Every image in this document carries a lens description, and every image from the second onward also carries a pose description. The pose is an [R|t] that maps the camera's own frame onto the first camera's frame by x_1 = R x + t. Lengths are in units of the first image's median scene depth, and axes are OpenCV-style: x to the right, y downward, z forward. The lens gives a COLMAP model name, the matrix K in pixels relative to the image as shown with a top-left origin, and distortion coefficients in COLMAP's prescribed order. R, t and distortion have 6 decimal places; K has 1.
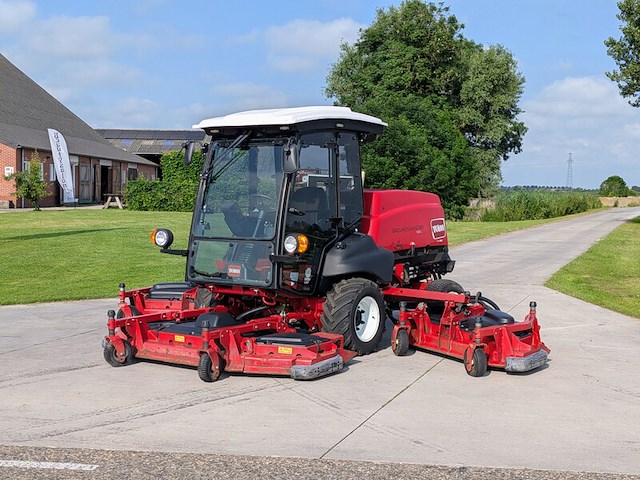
lens RADIAL K [[907.9, 0, 320.0], [0, 907.9, 240.0], [0, 0, 1]] dist [0.113995, -0.110203]
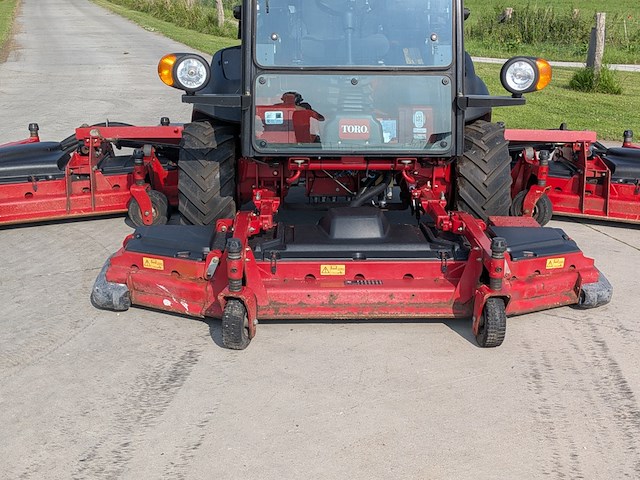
lens RADIAL K [[907.1, 0, 341.0], [0, 907.1, 252.1], [0, 0, 1]] dist [0.125828, -0.118938]
pose [[0.778581, -0.174347, 0.602839, -0.430397], [0.023302, 0.968001, 0.249861, -0.030529], [-0.627111, -0.180490, 0.757730, 0.555287]]
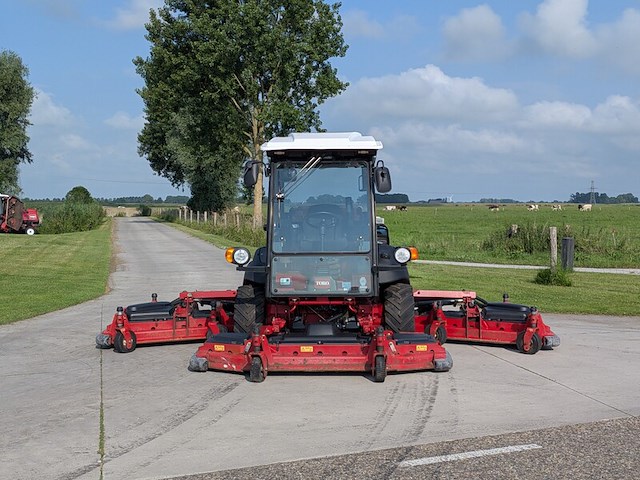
lens RADIAL K [[907.9, 0, 320.0], [0, 907.9, 240.0], [0, 0, 1]] dist [0.113995, -0.110203]
pose [[0.832772, -0.034229, 0.552557, -0.669150], [0.040225, 0.999190, 0.001273, -0.018273], [-0.552153, 0.021167, 0.833474, 0.095839]]
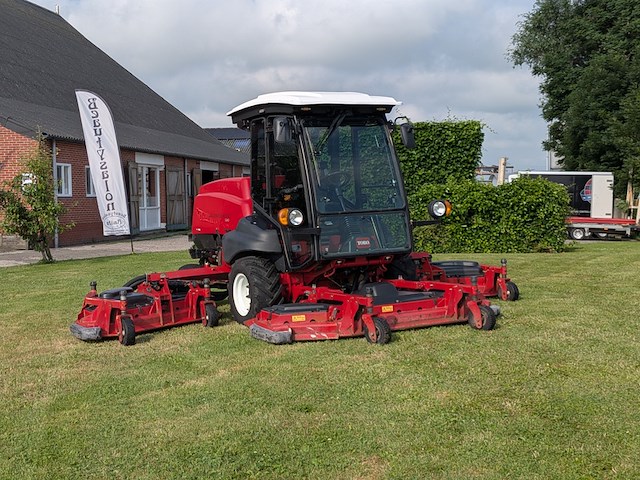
lens RADIAL K [[907.9, 0, 320.0], [0, 907.9, 240.0], [0, 0, 1]] dist [0.113995, -0.110203]
pose [[0.424546, -0.082903, 0.901603, -1.025192], [0.094549, 0.994414, 0.046916, -0.022612], [-0.900456, 0.065328, 0.430013, 0.574250]]
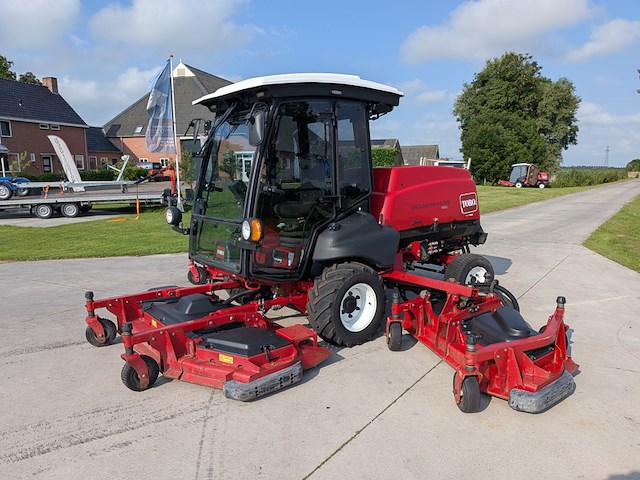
lens RADIAL K [[459.0, 0, 321.7], [0, 459.0, 251.6], [0, 0, 1]] dist [0.096231, -0.164517]
pose [[0.961896, 0.031481, -0.271598, 0.137562], [0.000216, 0.993262, 0.115894, -0.022743], [0.273416, -0.111536, 0.955407, 0.541738]]
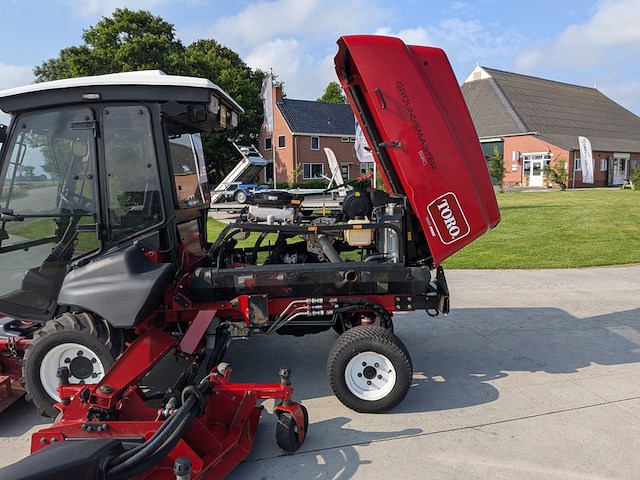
lens RADIAL K [[461.5, 0, 318.4], [0, 461.5, 227.7], [0, 0, 1]] dist [0.095414, -0.172922]
pose [[0.577338, 0.067858, -0.813680, 0.432596], [-0.024219, 0.997525, 0.066006, -0.051495], [0.816146, -0.018401, 0.577553, 0.933393]]
